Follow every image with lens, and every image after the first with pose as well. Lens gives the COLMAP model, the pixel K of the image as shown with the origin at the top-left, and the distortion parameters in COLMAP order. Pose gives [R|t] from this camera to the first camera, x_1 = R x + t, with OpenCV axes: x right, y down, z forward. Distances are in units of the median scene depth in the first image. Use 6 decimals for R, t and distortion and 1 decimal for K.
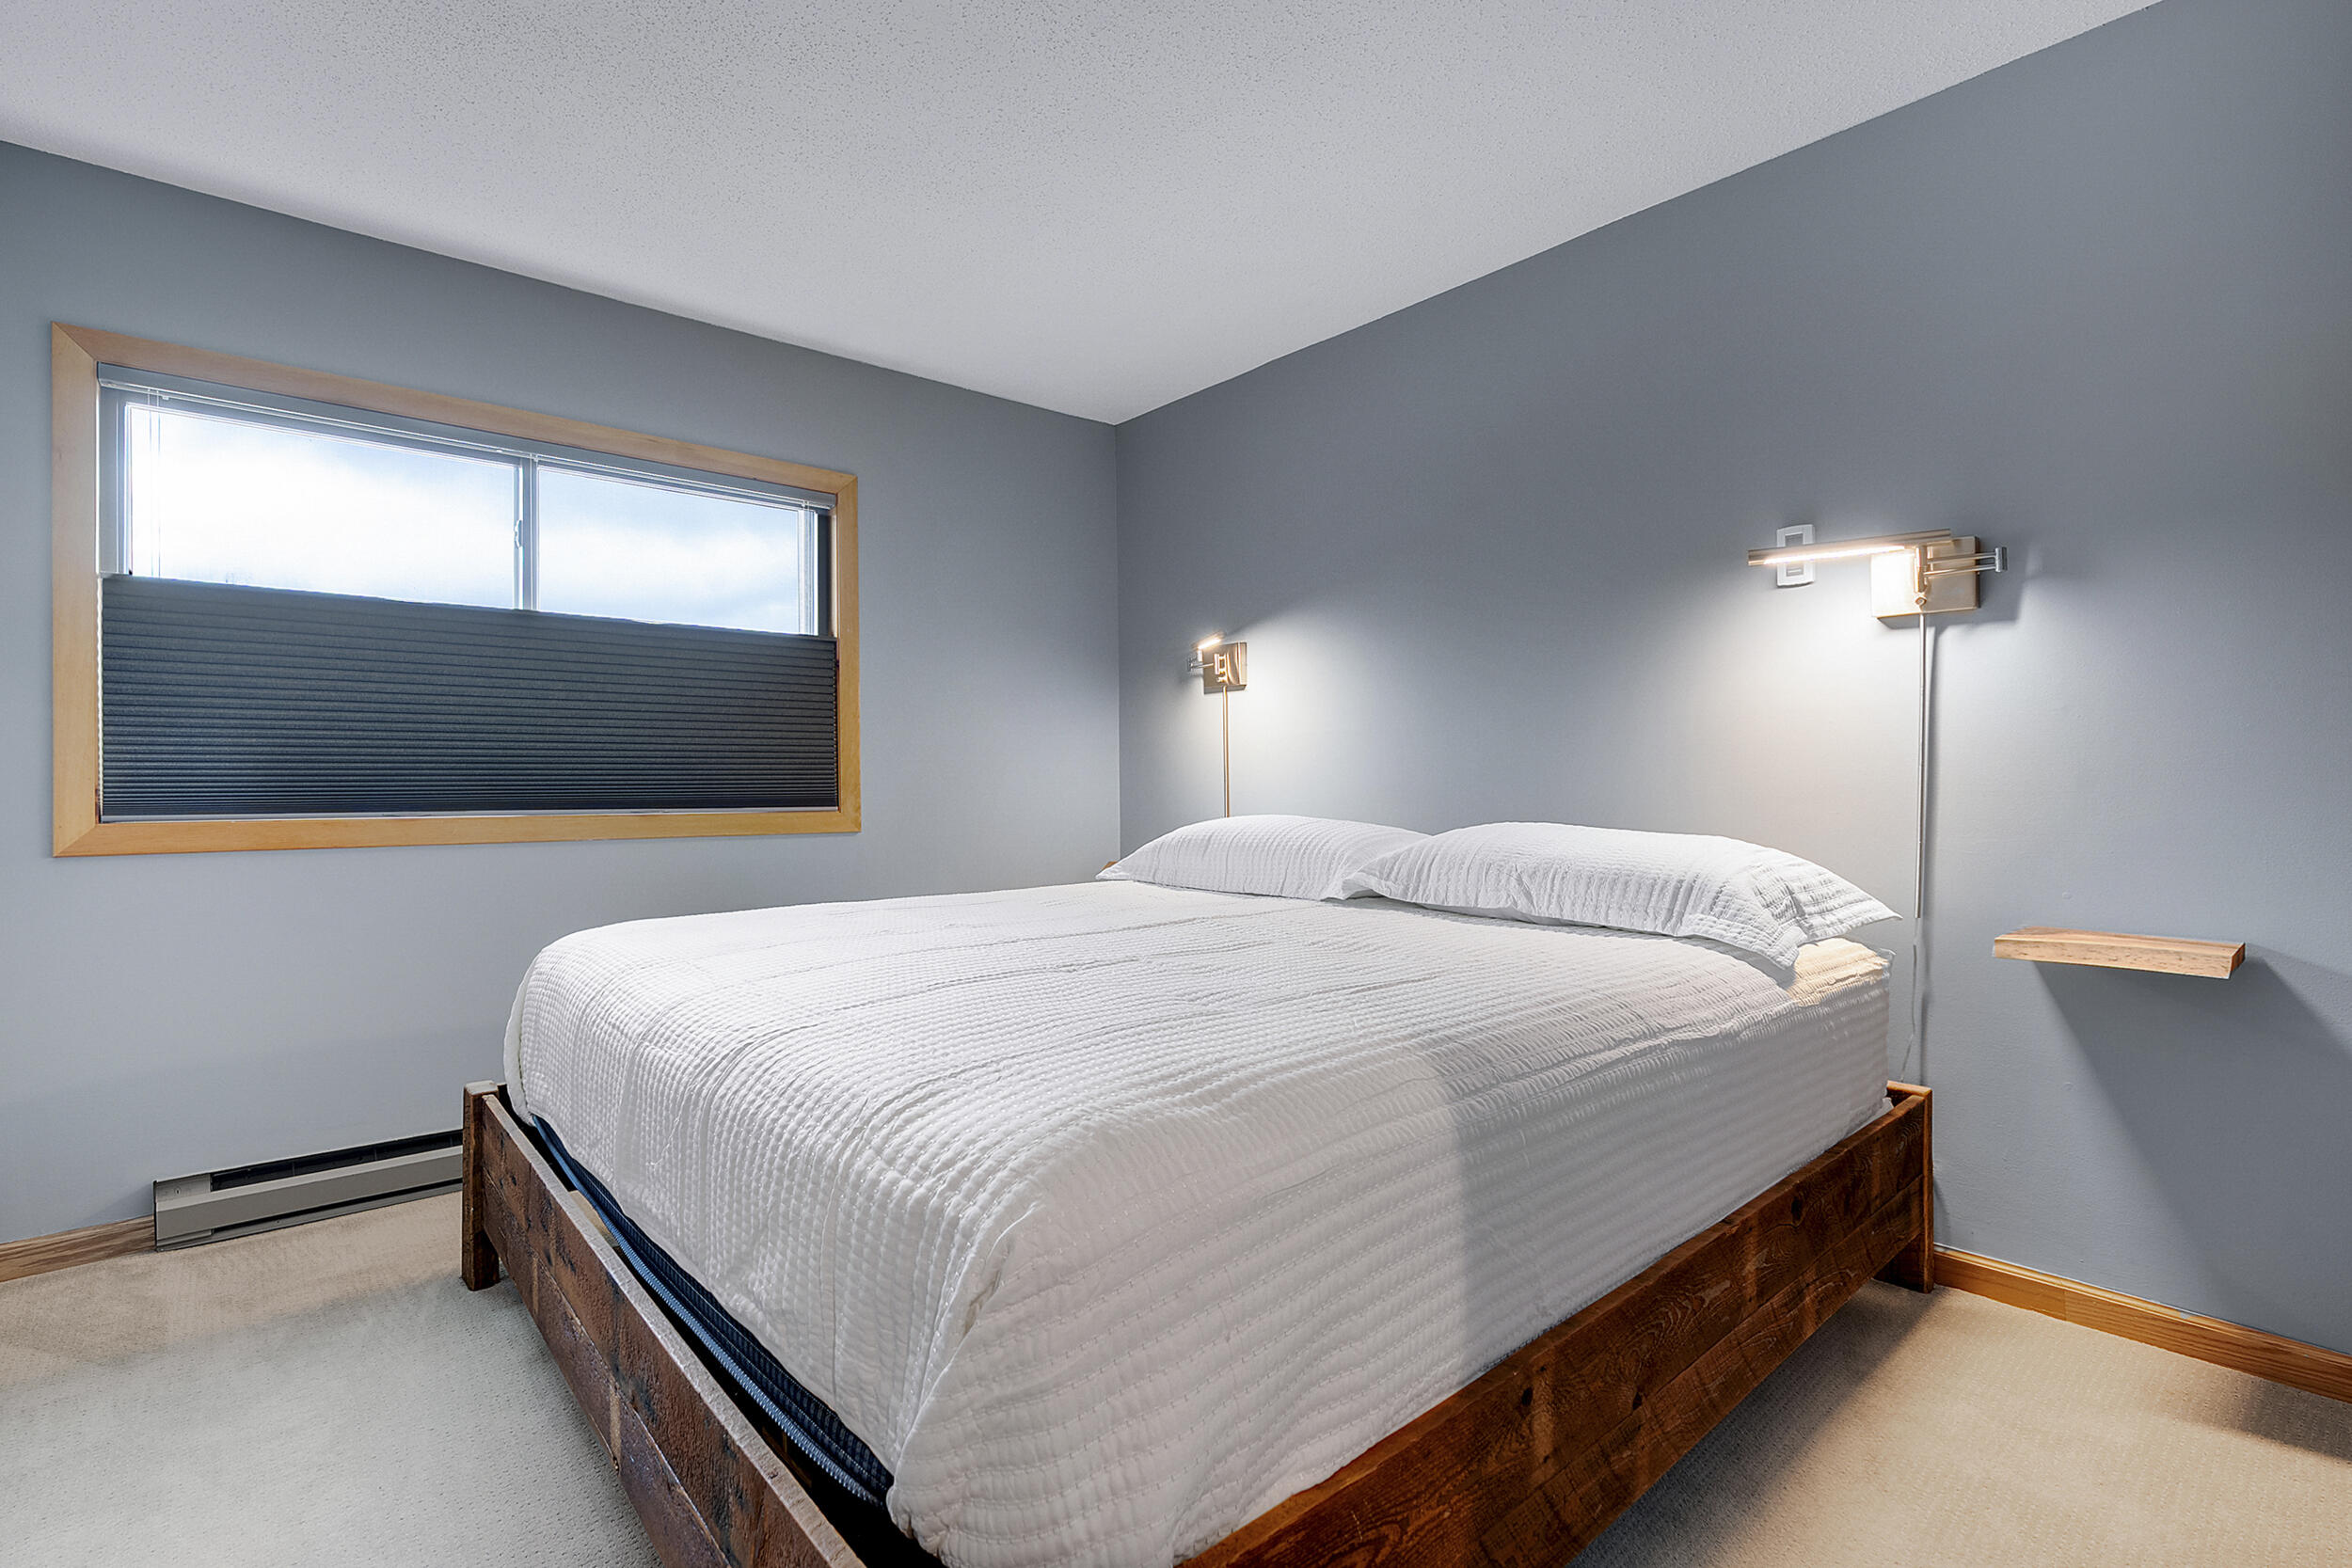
lens RADIAL K [[1075.6, 0, 1176.0], [0, 1075.6, 784.0], [0, 0, 1]] dist [-0.003142, 0.000102]
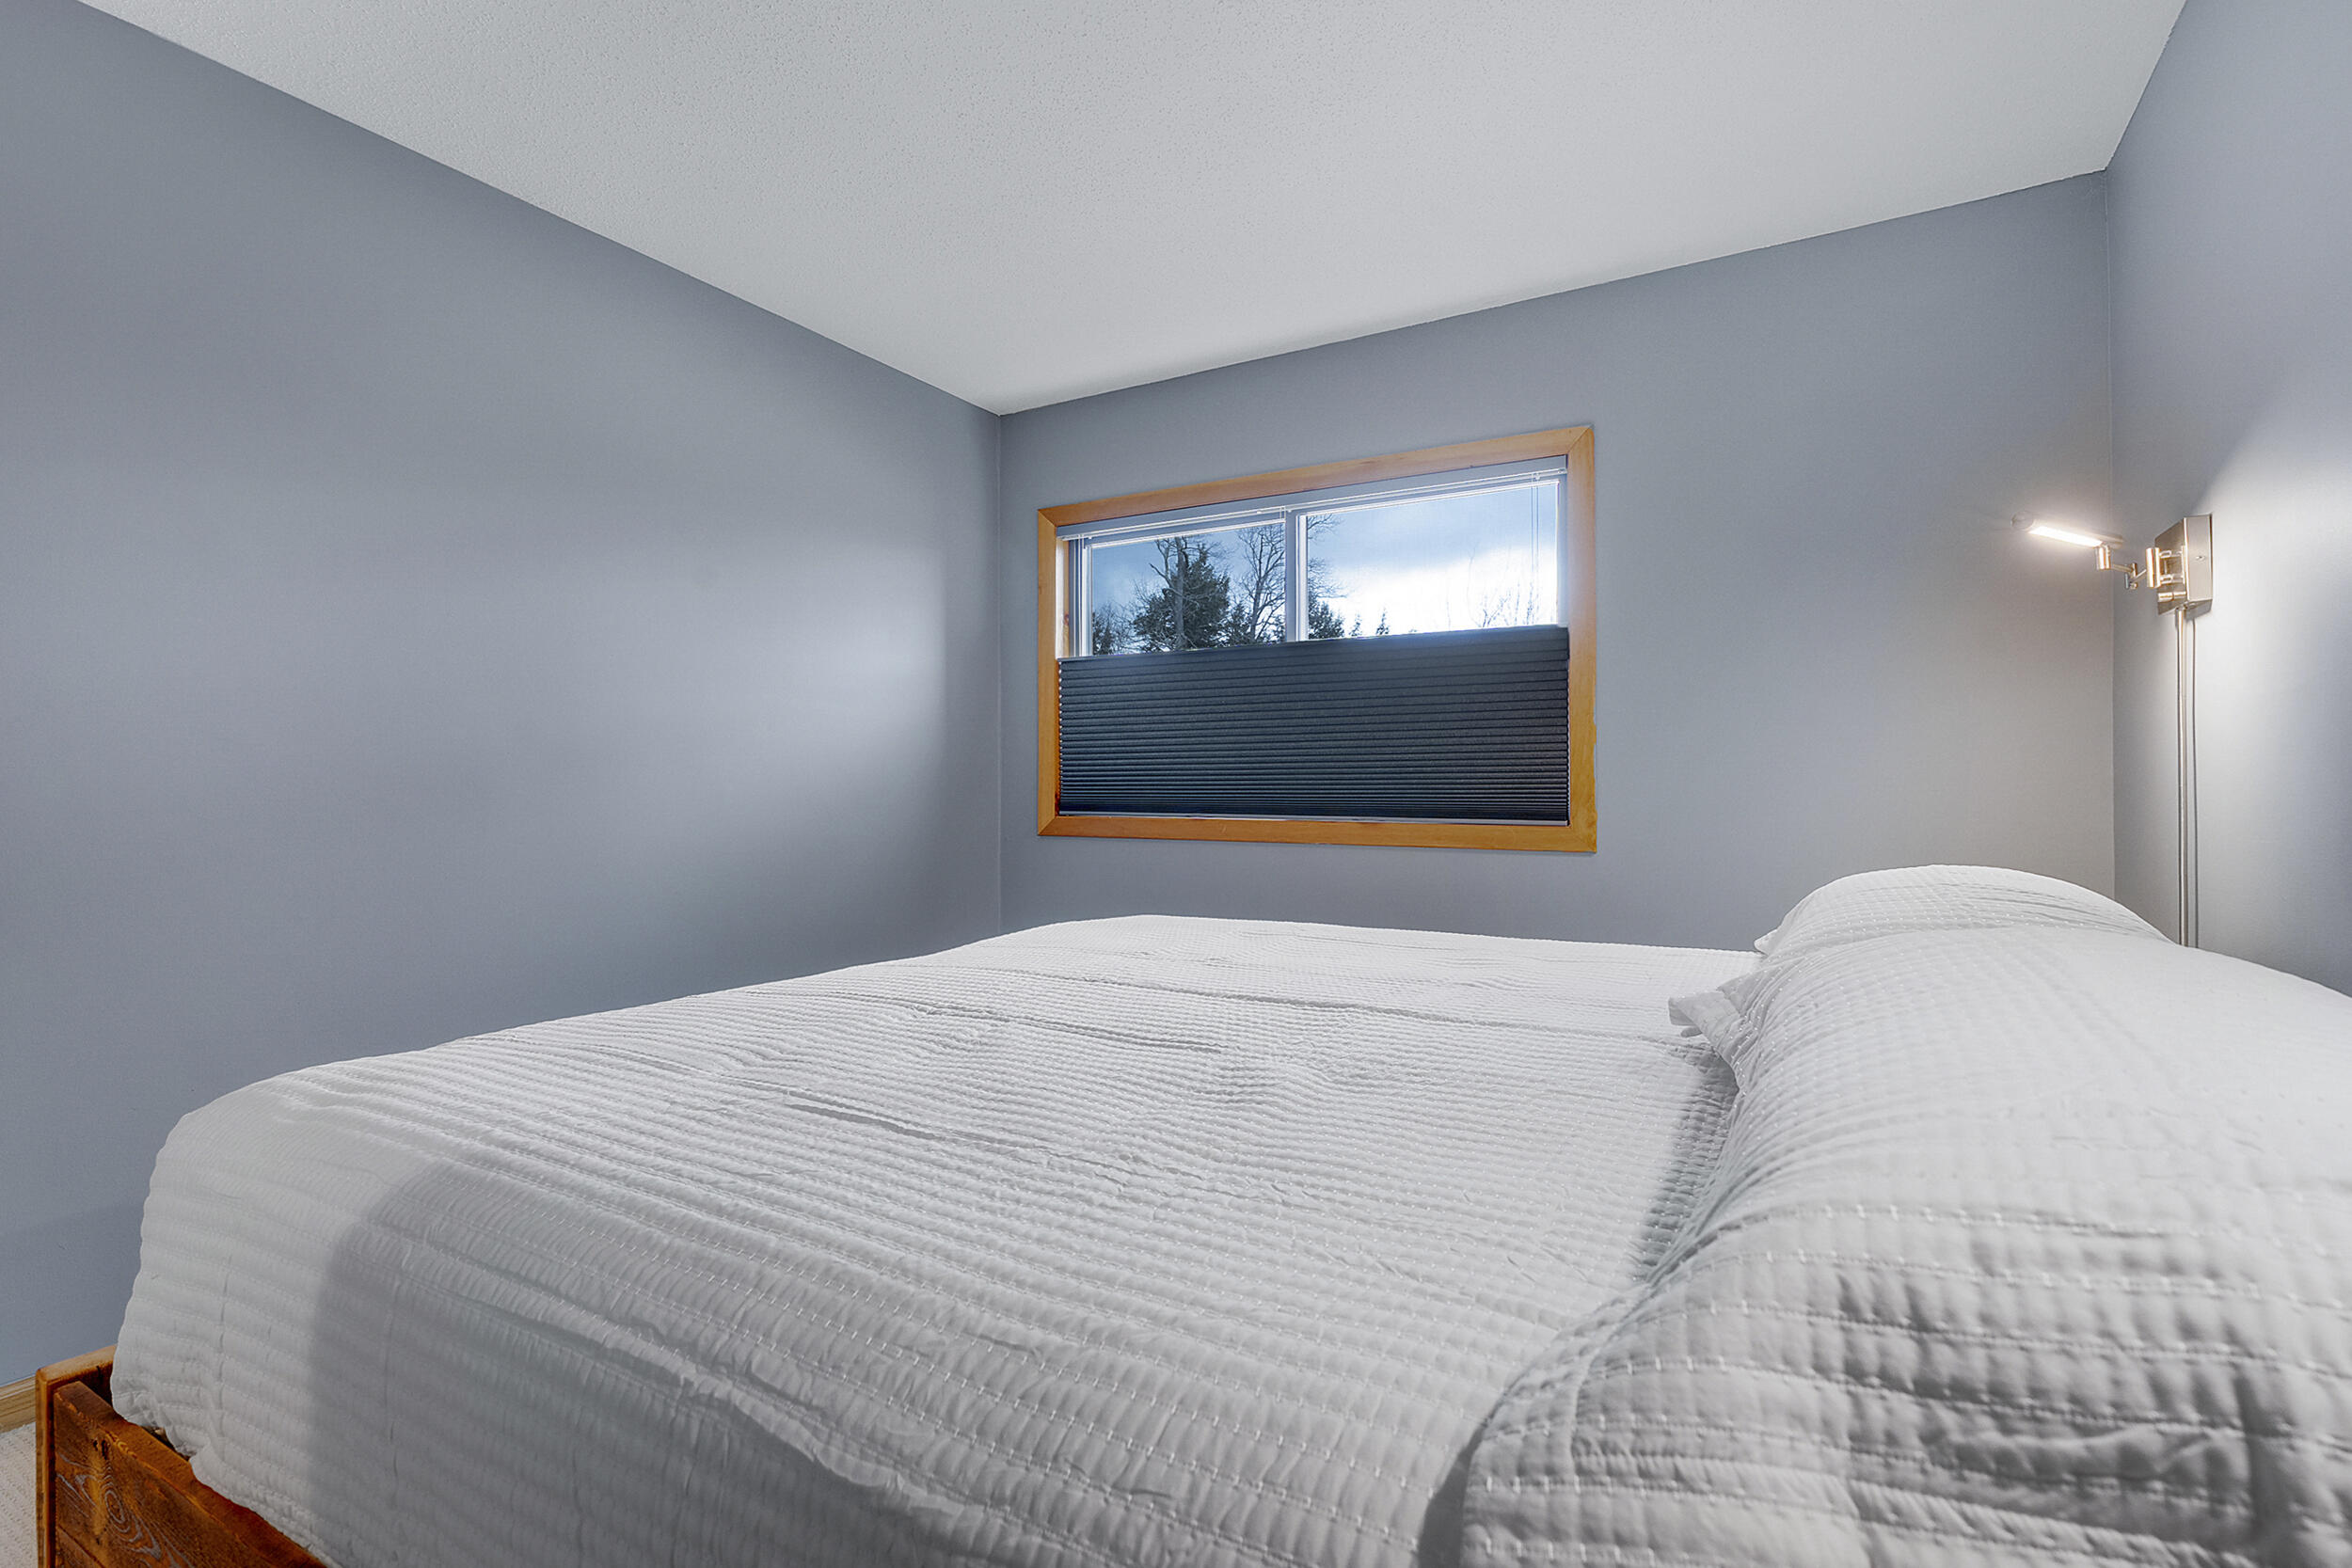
lens RADIAL K [[1075.6, 0, 1176.0], [0, 1075.6, 784.0], [0, 0, 1]] dist [-0.003142, 0.000102]
pose [[0.330037, 0.006705, -0.943944, 0.416216], [-0.000462, 0.999976, 0.006941, -0.015294], [0.943968, -0.001855, 0.330032, 0.461926]]
